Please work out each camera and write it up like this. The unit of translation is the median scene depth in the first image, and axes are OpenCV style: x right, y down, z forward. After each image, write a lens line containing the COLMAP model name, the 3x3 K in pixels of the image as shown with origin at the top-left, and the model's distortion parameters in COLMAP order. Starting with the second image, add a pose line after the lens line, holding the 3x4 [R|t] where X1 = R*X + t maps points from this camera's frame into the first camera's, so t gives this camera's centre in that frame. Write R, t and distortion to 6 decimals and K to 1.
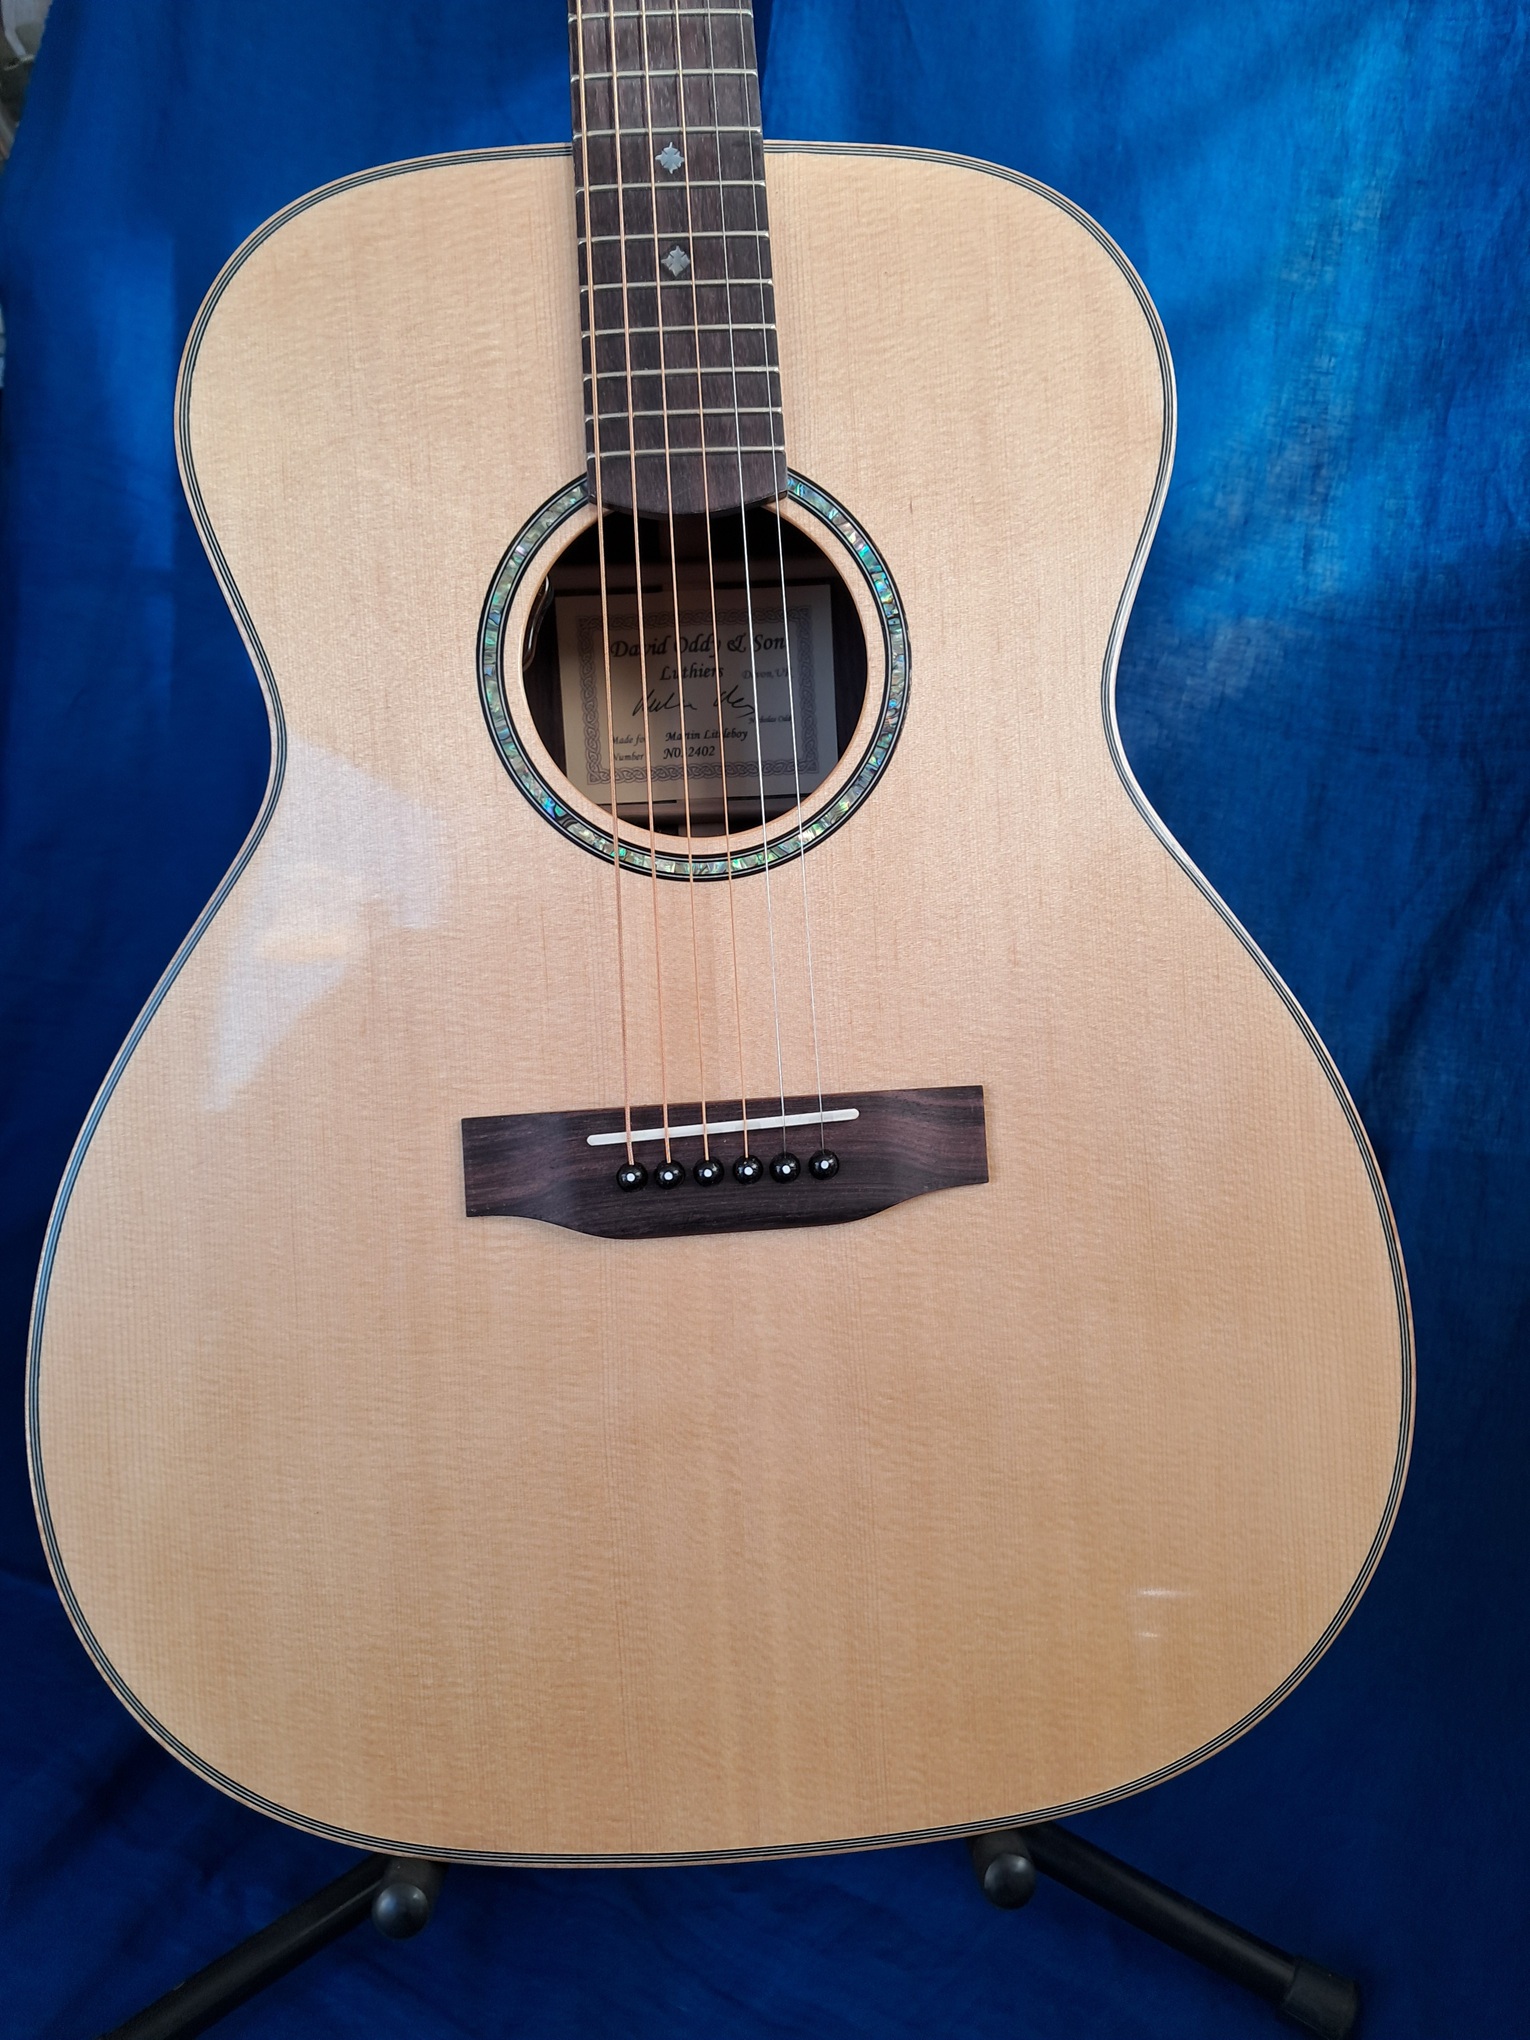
lens RADIAL K [[1570.3, 0, 765.0], [0, 1570.3, 1020.0], [0, 0, 1]] dist [-0.022268, -0.000249]
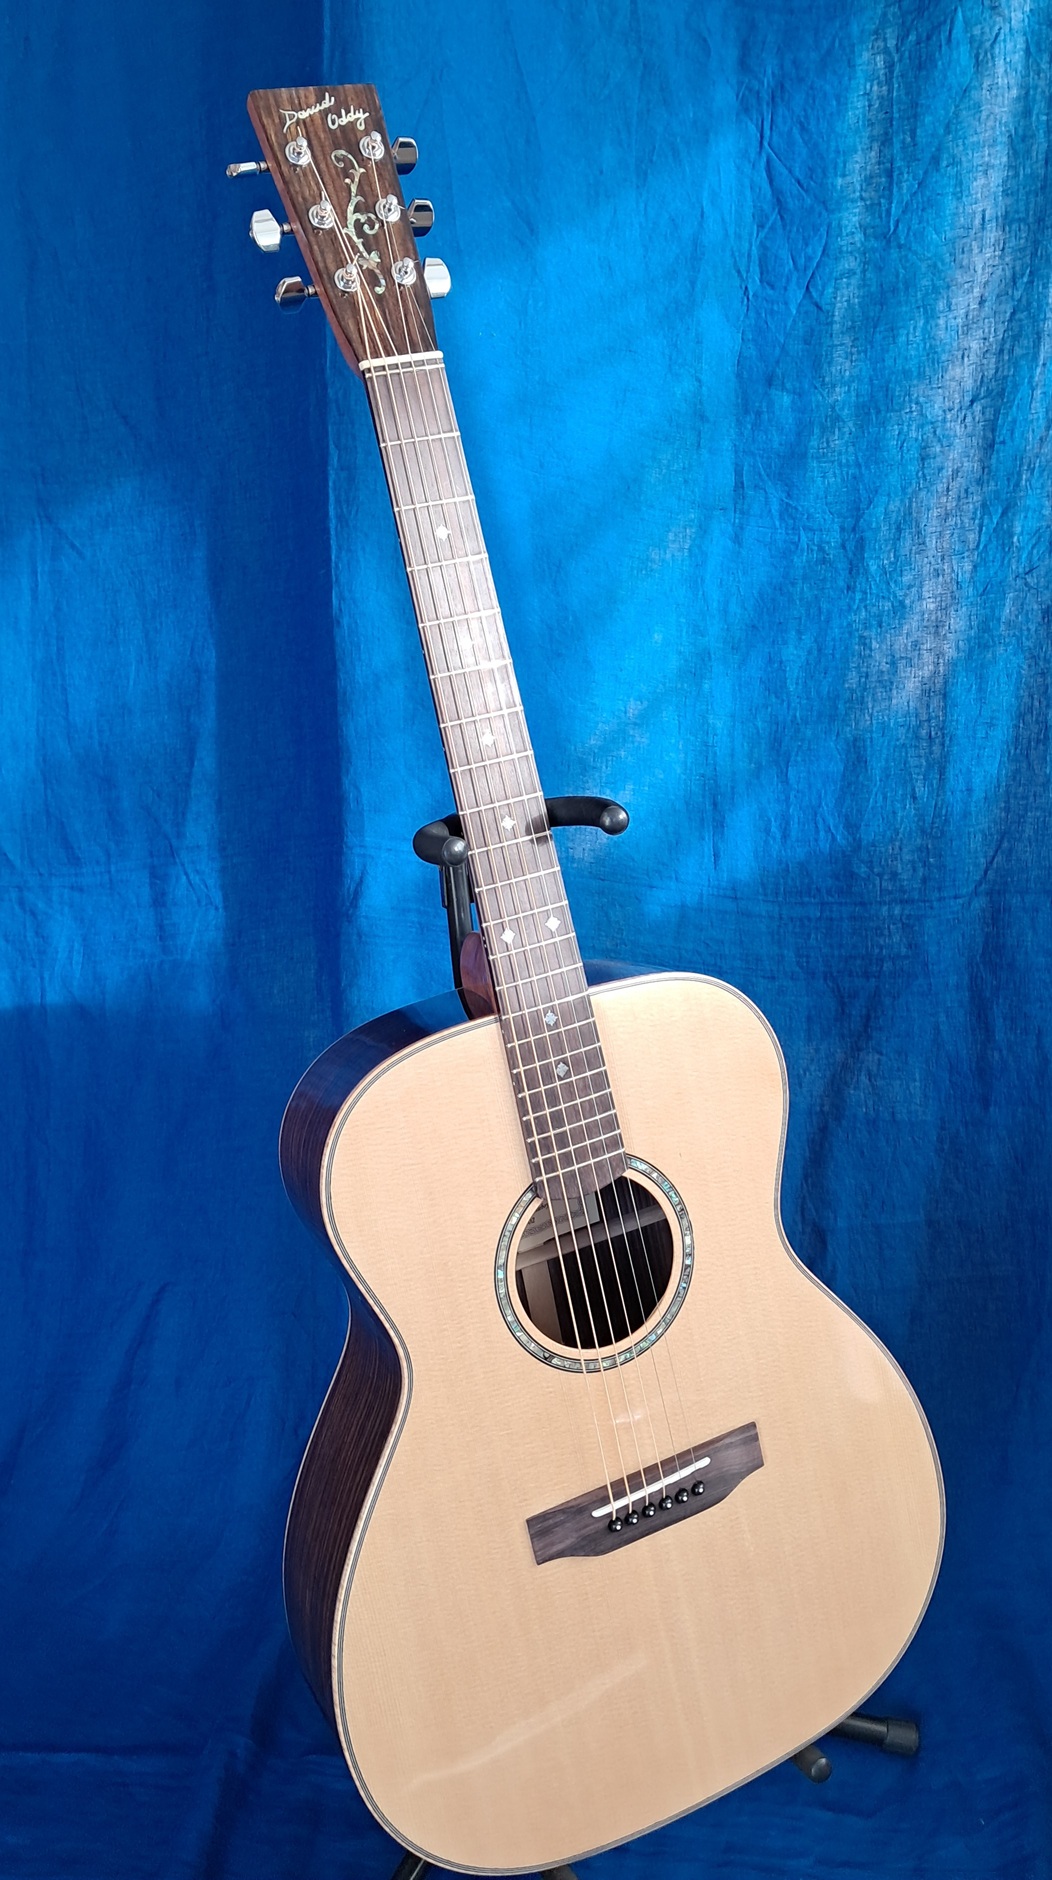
lens RADIAL K [[1490.8, 0, 526.0], [0, 1490.8, 894.4], [0, 0, 1]] dist [0.090259, -0.247328]
pose [[0.929192, -0.178497, 0.323636, -0.657871], [0.153898, 0.982984, 0.100293, -0.888021], [-0.336031, -0.043385, 0.940851, -0.725957]]
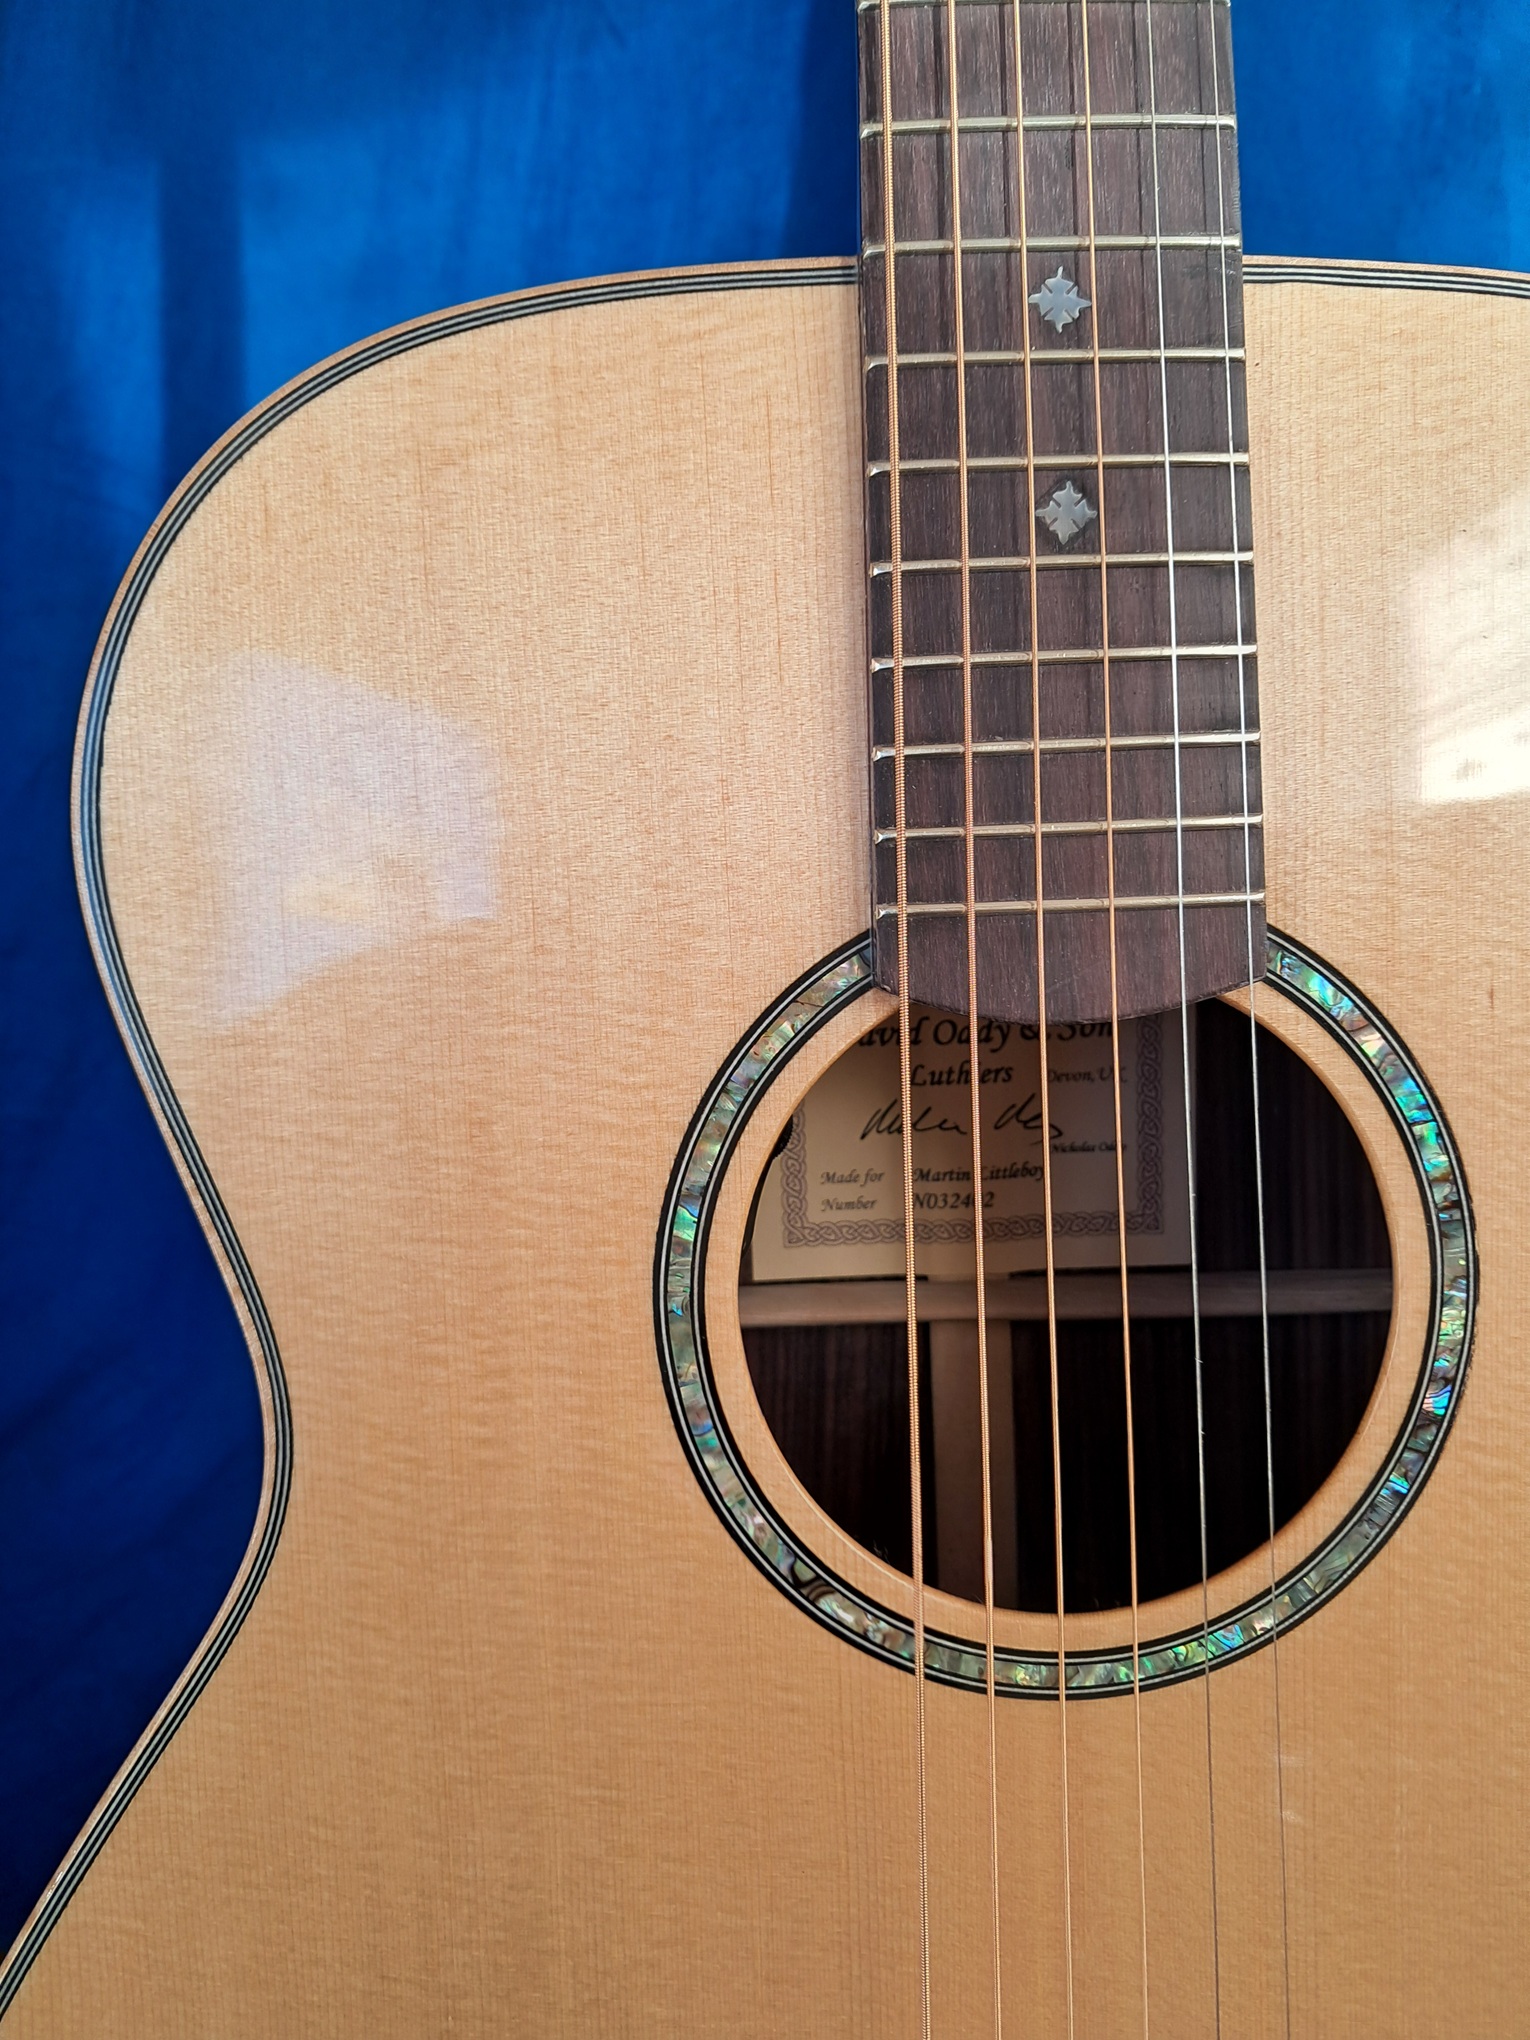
lens RADIAL K [[1636.6, 0, 765.0], [0, 1636.6, 1020.0], [0, 0, 1]] dist [-0.036478, 0.001686]
pose [[0.999383, 0.024177, -0.025461, -0.134401], [-0.022425, 0.997503, 0.066973, -0.354265], [0.027017, -0.066361, 0.997430, 0.464860]]
